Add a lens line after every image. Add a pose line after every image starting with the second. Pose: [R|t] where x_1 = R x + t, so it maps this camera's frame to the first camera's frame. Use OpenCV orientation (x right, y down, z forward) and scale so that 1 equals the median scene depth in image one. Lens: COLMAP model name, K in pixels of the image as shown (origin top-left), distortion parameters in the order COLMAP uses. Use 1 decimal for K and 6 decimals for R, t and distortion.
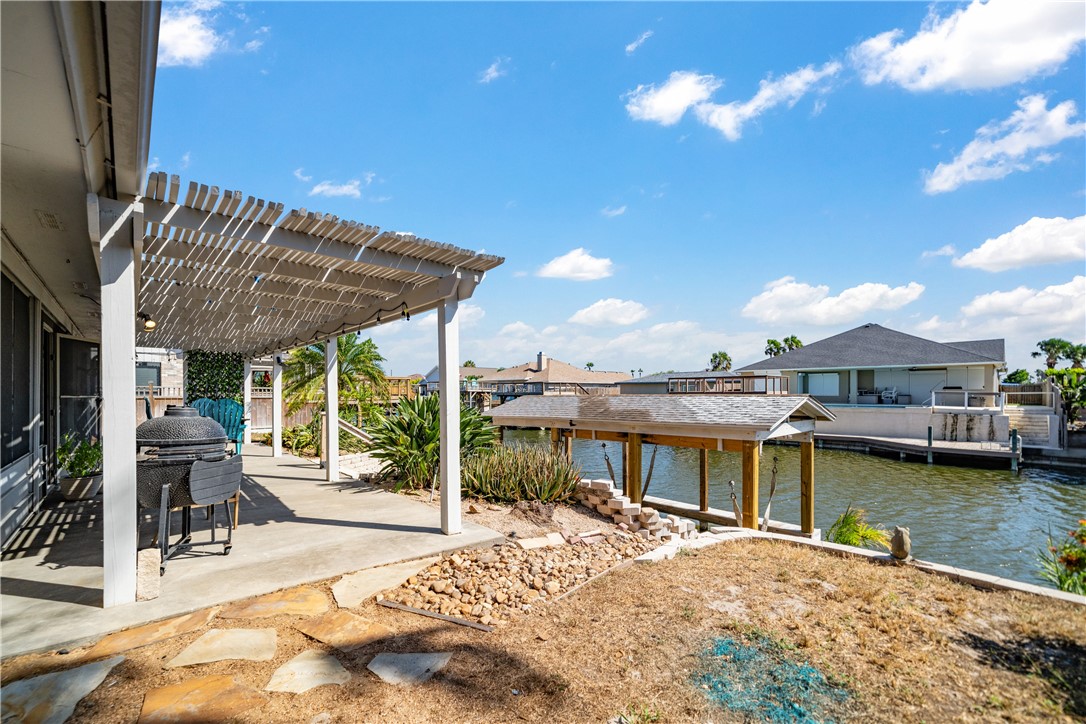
lens RADIAL K [[431.5, 0, 548.4], [0, 431.5, 394.3], [0, 0, 1]] dist [-0.002114, -0.000131]
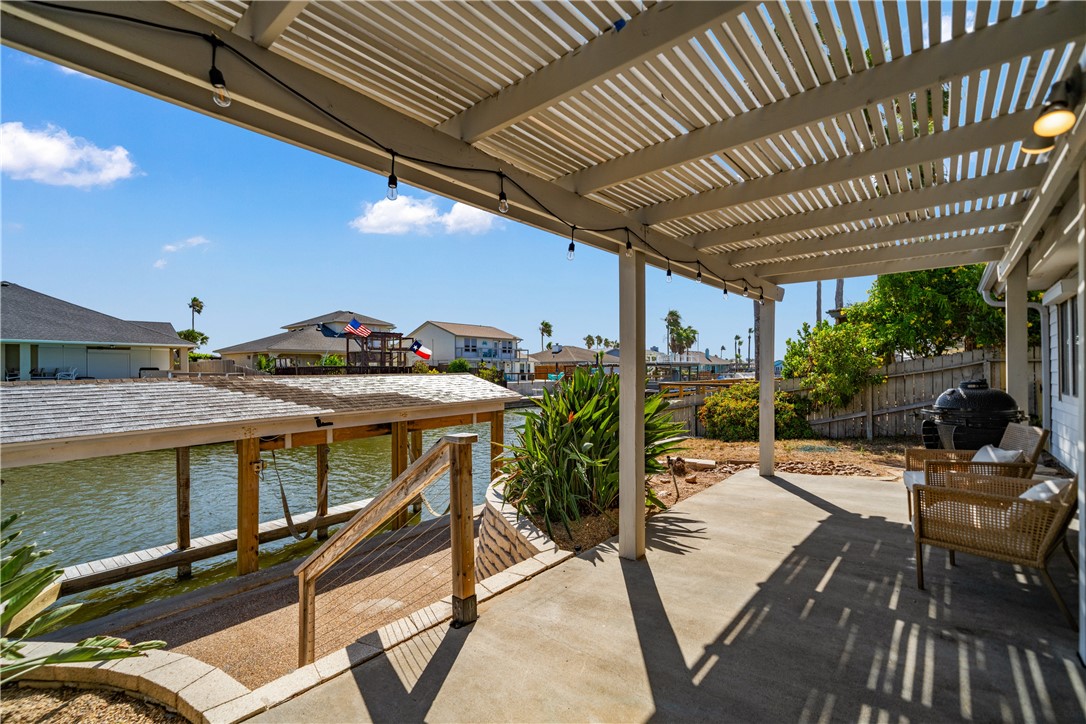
lens RADIAL K [[484.0, 0, 536.7], [0, 484.0, 370.2], [0, 0, 1]] dist [0.000731, 0.000048]
pose [[-0.128586, 0.009334, 0.991654, -0.304111], [0.006206, 0.999944, -0.008607, 0.001302], [-0.991679, 0.005047, -0.128636, 0.354748]]
